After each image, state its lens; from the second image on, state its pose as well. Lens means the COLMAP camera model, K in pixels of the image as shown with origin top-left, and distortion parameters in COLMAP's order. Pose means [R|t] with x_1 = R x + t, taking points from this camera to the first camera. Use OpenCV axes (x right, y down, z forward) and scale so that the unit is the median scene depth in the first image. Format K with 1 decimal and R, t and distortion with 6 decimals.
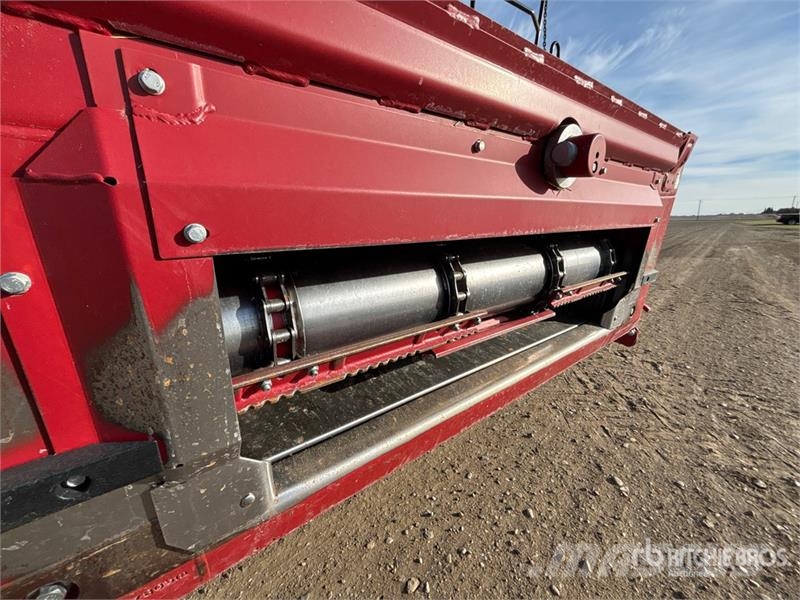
lens RADIAL K [[324.1, 0, 397.0], [0, 324.1, 294.8], [0, 0, 1]] dist [0.008728, -0.003442]
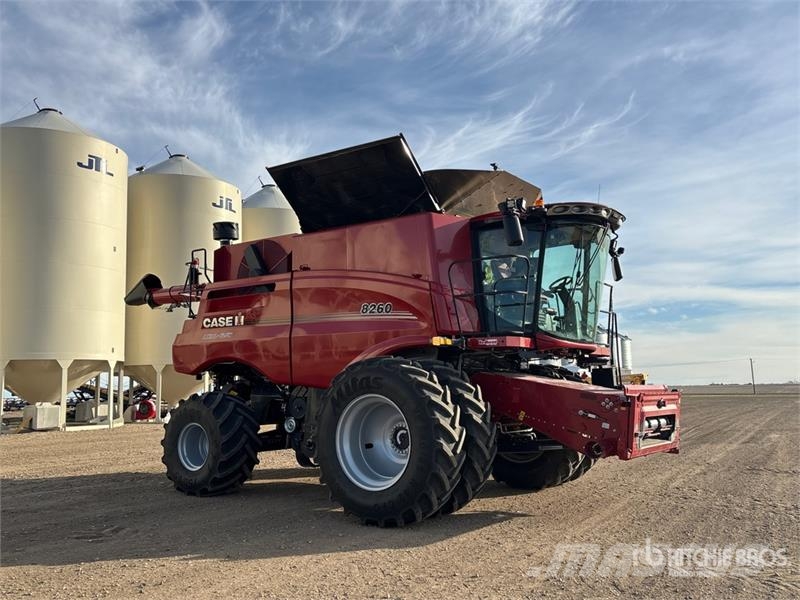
lens RADIAL K [[715.5, 0, 402.8], [0, 715.5, 297.7], [0, 0, 1]] dist [0.049082, 0.008355]
pose [[0.960121, 0.040383, 0.276654, -2.775506], [0.057399, 0.939964, -0.336411, 0.696216], [-0.273630, 0.338875, 0.900161, -3.672496]]
